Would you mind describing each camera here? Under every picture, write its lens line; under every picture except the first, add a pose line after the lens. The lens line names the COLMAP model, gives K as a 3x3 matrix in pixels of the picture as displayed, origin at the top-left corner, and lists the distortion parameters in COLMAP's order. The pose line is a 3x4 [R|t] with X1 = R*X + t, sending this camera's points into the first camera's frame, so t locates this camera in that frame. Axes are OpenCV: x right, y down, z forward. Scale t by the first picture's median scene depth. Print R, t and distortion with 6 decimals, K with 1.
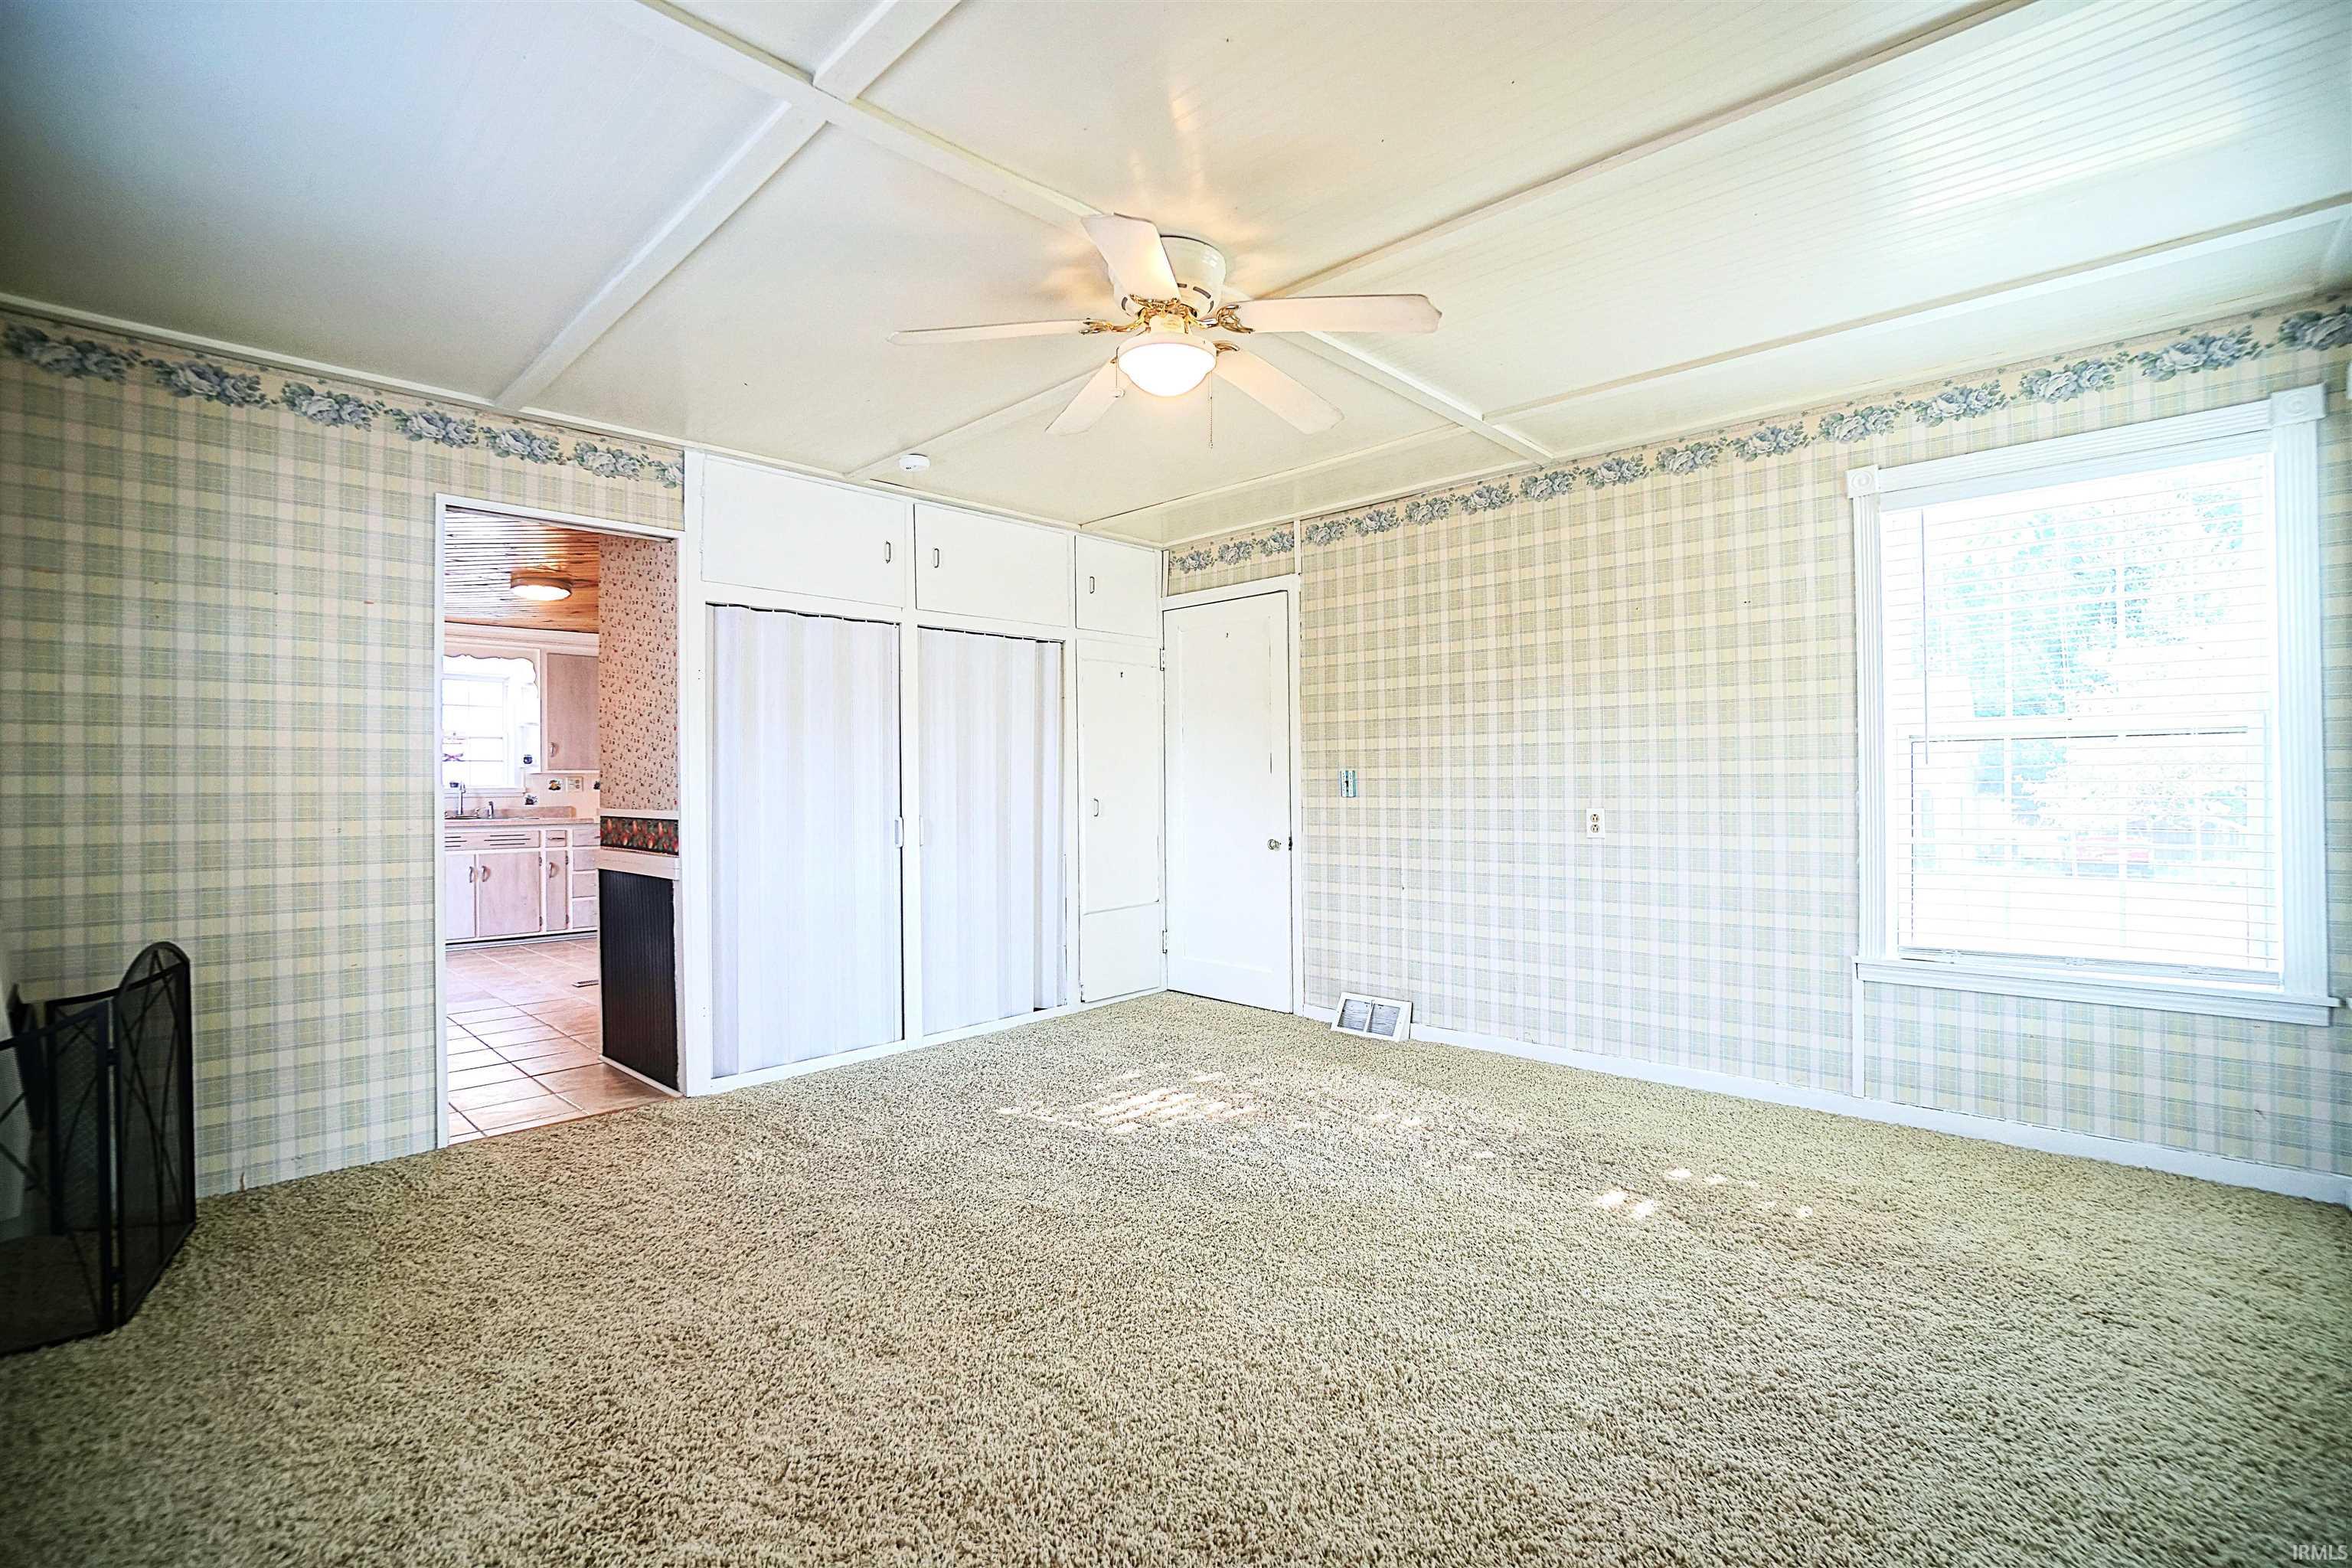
lens RADIAL K [[1036.4, 0, 1176.0], [0, 1036.4, 784.0], [0, 0, 1]] dist [-0.067851, 0.027096]
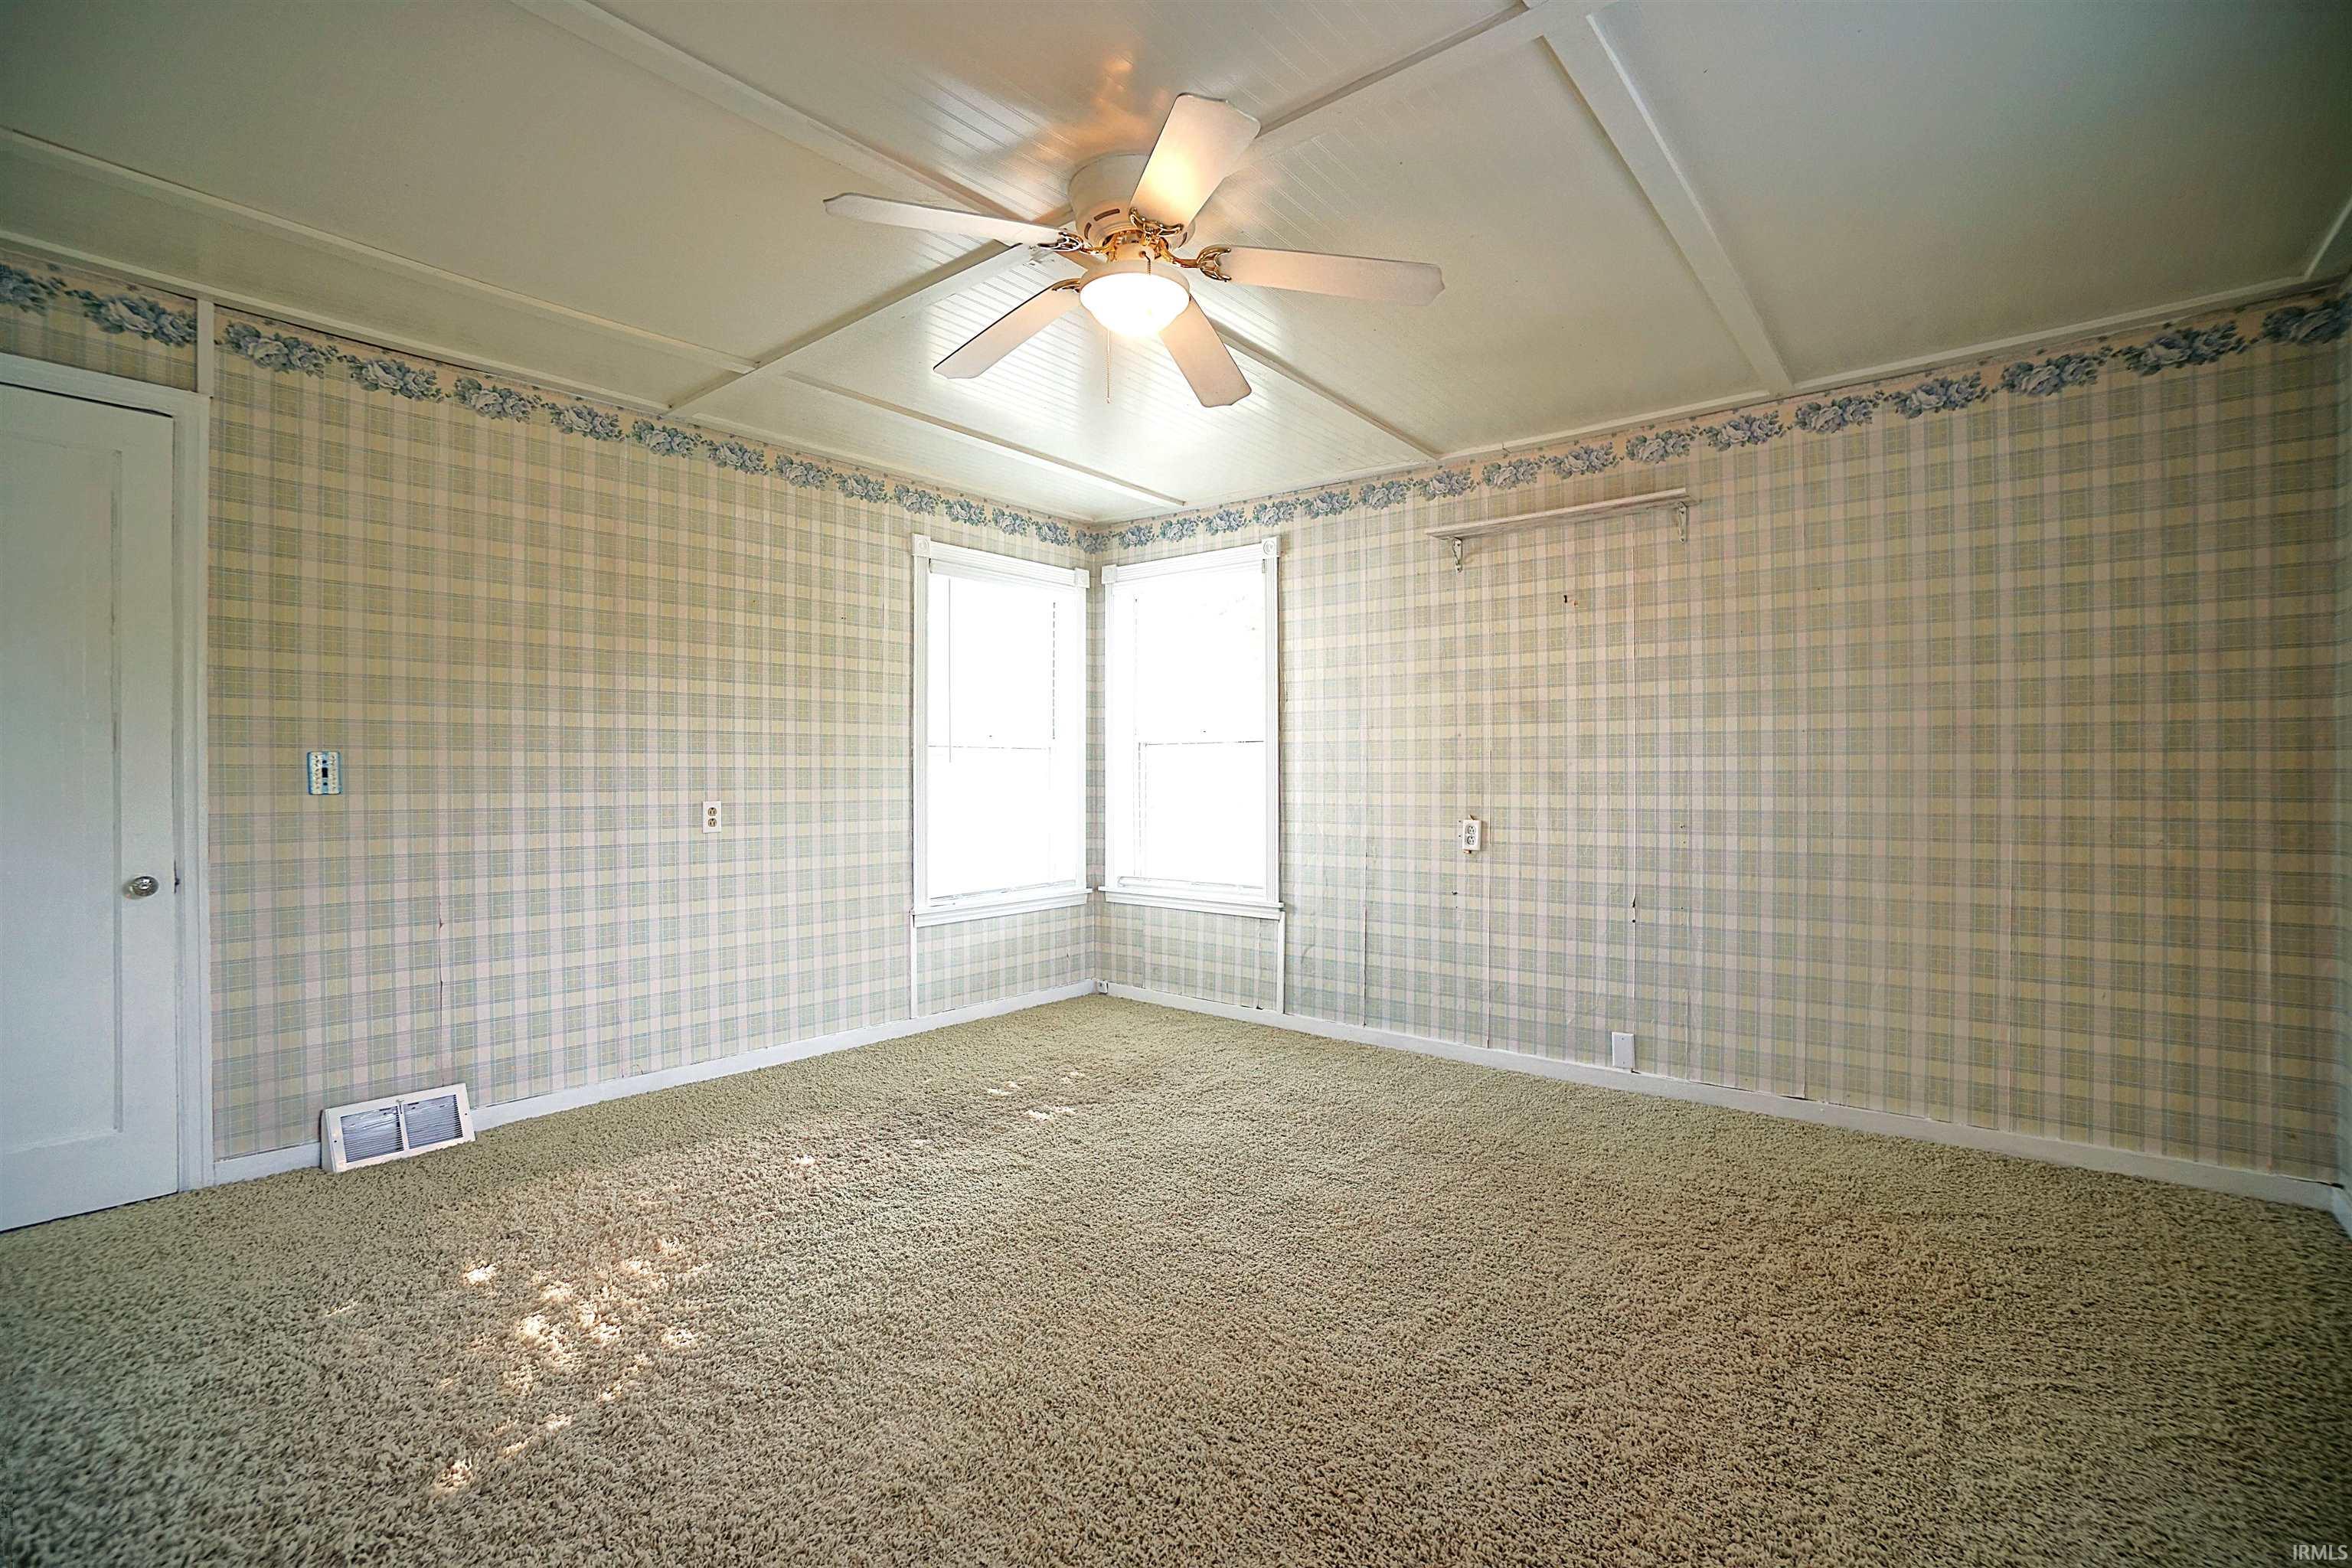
lens RADIAL K [[1036.4, 0, 1176.0], [0, 1036.4, 784.0], [0, 0, 1]] dist [-0.067851, 0.027096]
pose [[-0.072748, -0.002189, 0.997348, -0.575723], [-0.001840, 0.999996, 0.002061, 0.004878], [-0.997349, -0.001685, -0.072752, 0.652629]]
